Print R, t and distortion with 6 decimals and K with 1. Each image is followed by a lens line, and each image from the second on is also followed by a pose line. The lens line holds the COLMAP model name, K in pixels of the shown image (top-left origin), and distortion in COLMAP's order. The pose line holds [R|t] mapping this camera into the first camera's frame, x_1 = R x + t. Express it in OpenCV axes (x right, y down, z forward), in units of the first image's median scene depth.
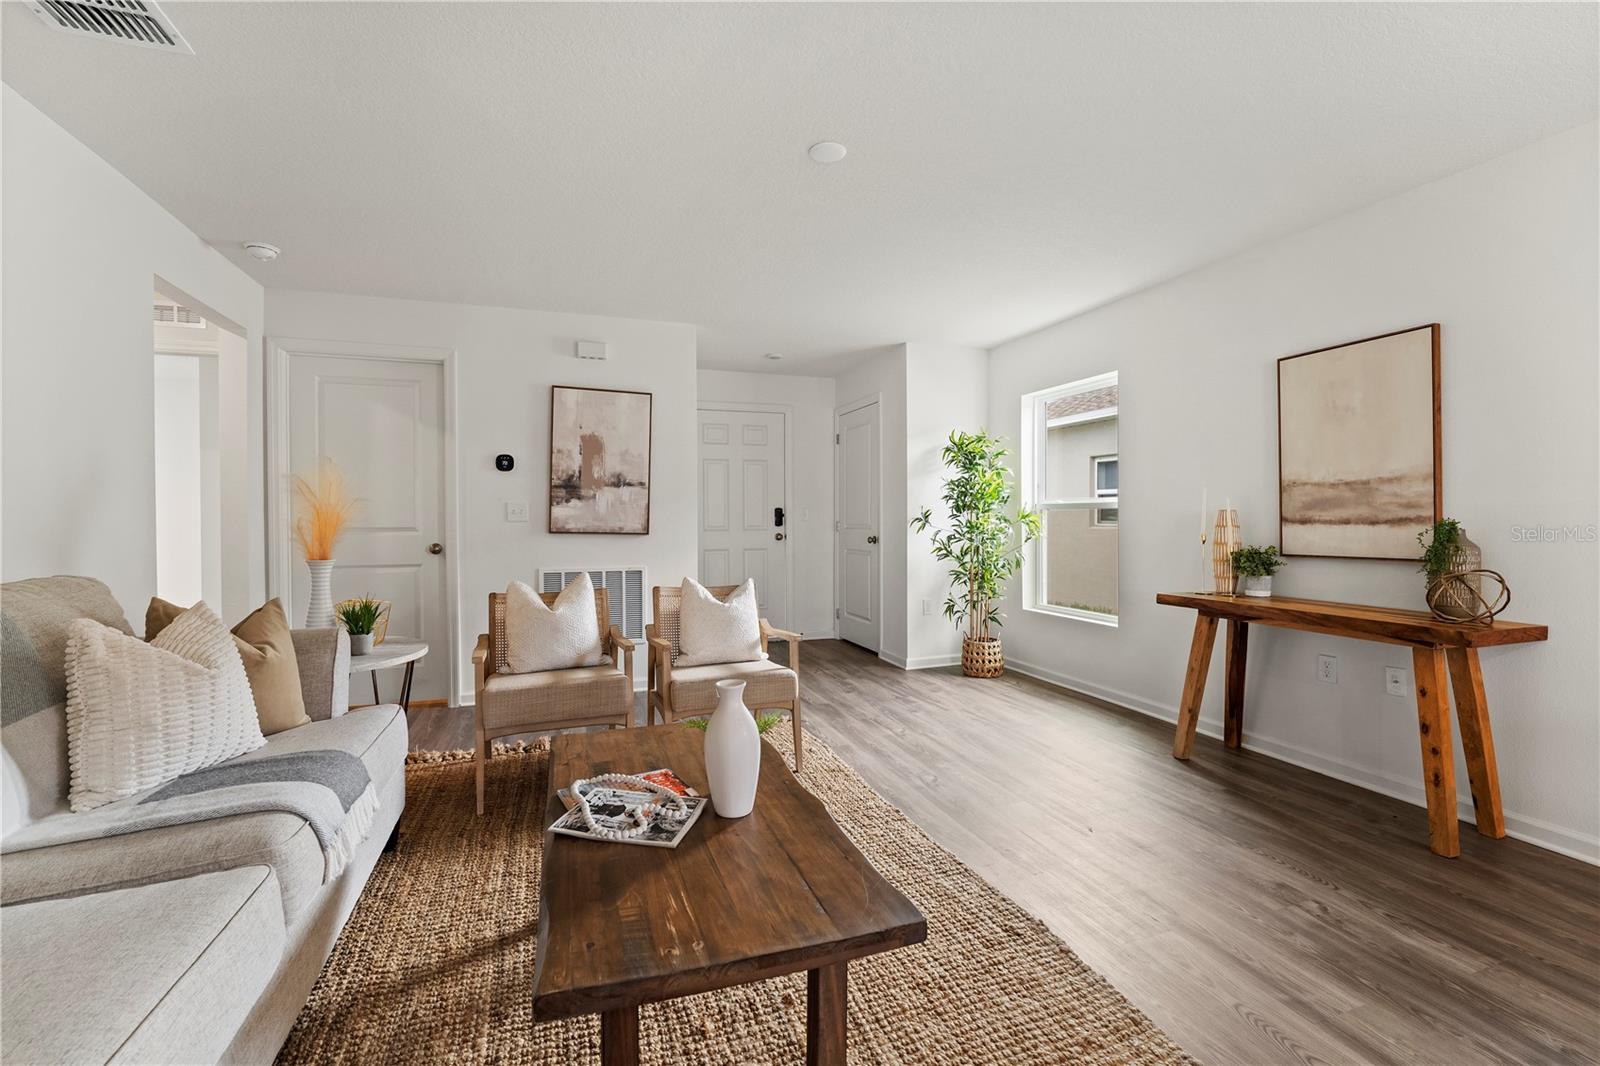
lens RADIAL K [[688.3, 0, 798.1], [0, 688.3, 523.9], [0, 0, 1]] dist [-0.017617, 0.002984]
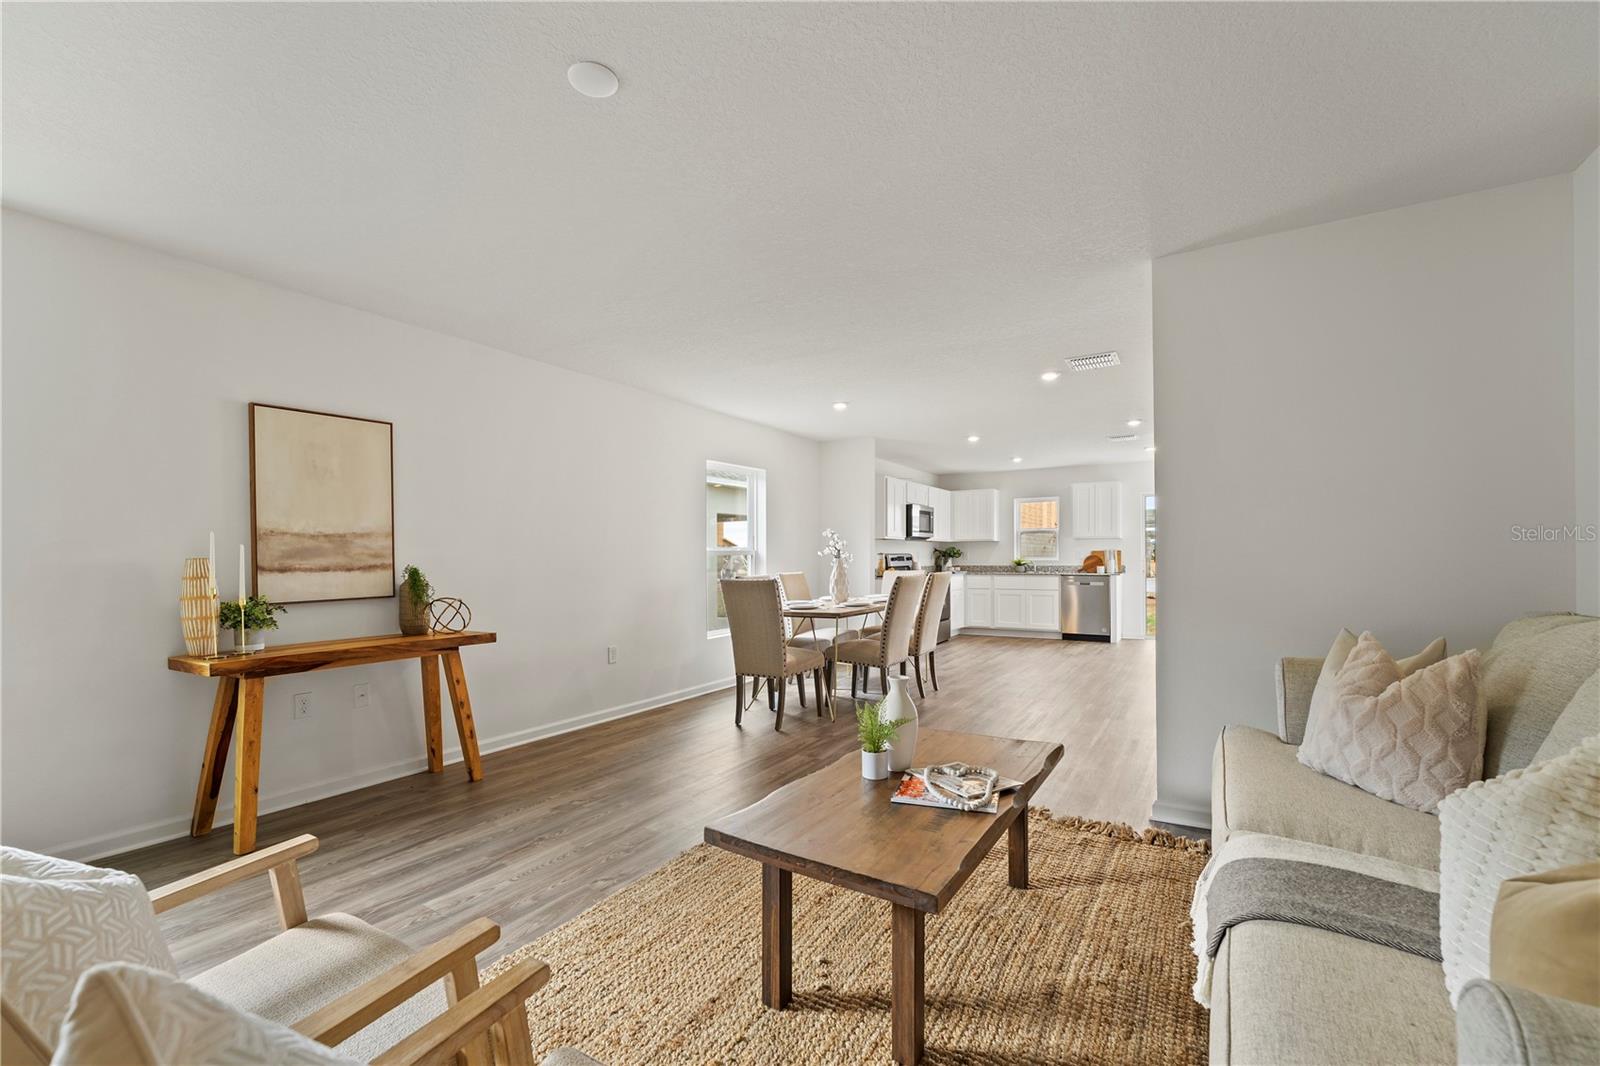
lens RADIAL K [[663.6, 0, 796.3], [0, 663.6, 567.0], [0, 0, 1]] dist [-0.007950, -0.000704]
pose [[-0.620861, -0.001842, 0.783918, -0.507240], [0.018645, 0.999680, 0.017116, -0.010234], [-0.783699, 0.025243, -0.620628, 0.981176]]
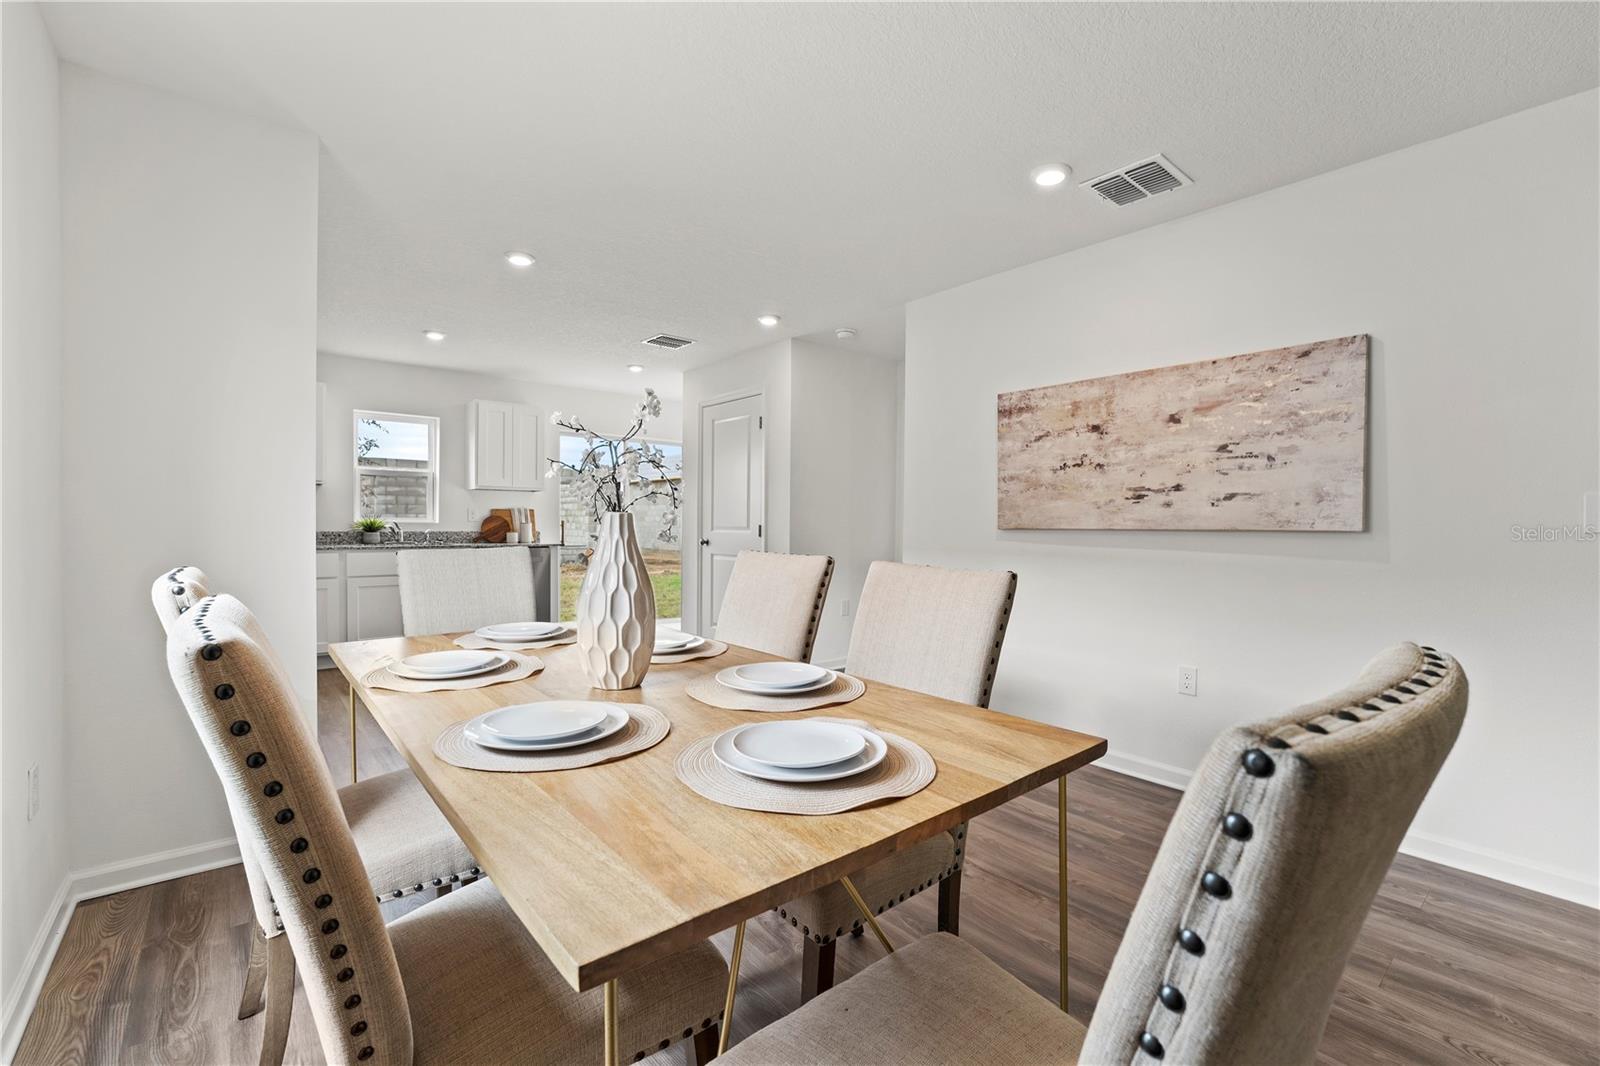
lens RADIAL K [[688.3, 0, 796.3], [0, 688.3, 532.3], [0, 0, 1]] dist [-0.017617, 0.002984]
pose [[-0.938885, -0.000605, -0.344231, 0.847307], [-0.010397, 0.999592, 0.026600, -0.001122], [0.344075, 0.028554, -0.938508, 0.275048]]
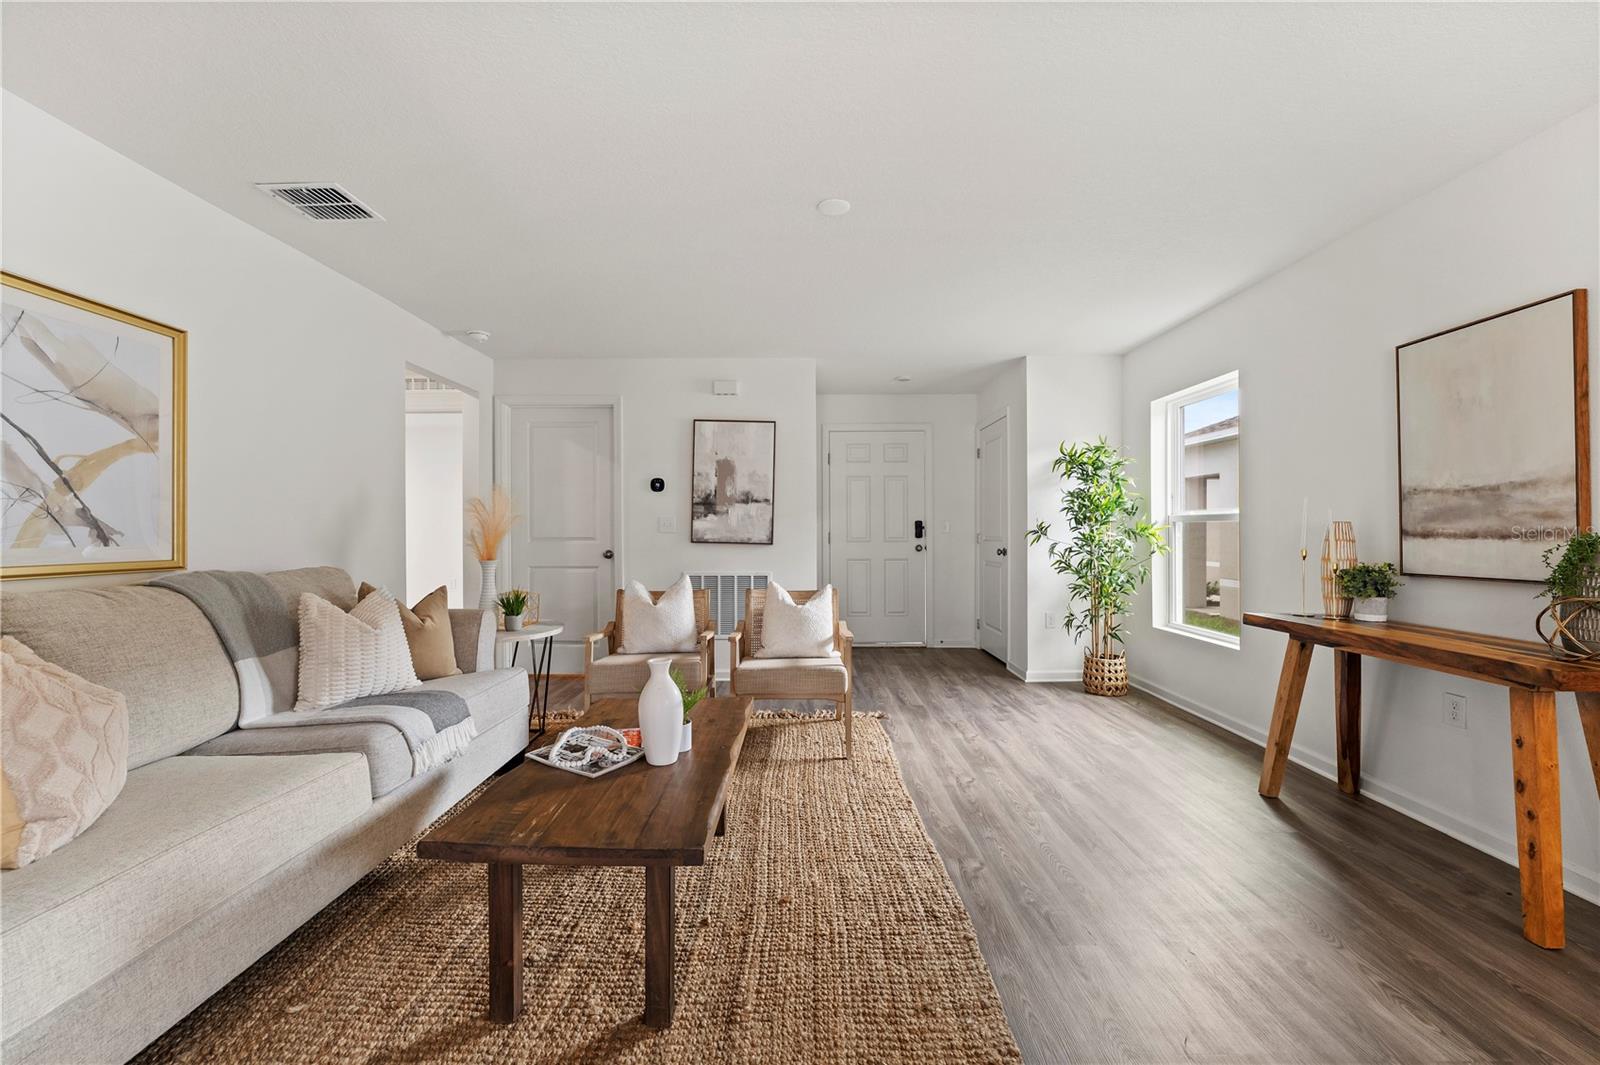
lens RADIAL K [[660.1, 0, 793.6], [0, 660.1, 530.9], [0, 0, 1]] dist [-0.014624, 0.001964]
pose [[0.940611, 0.001615, -0.339483, 0.267413], [-0.004067, 0.999971, -0.006510, -0.000154], [0.339463, 0.007504, 0.940590, -0.031973]]
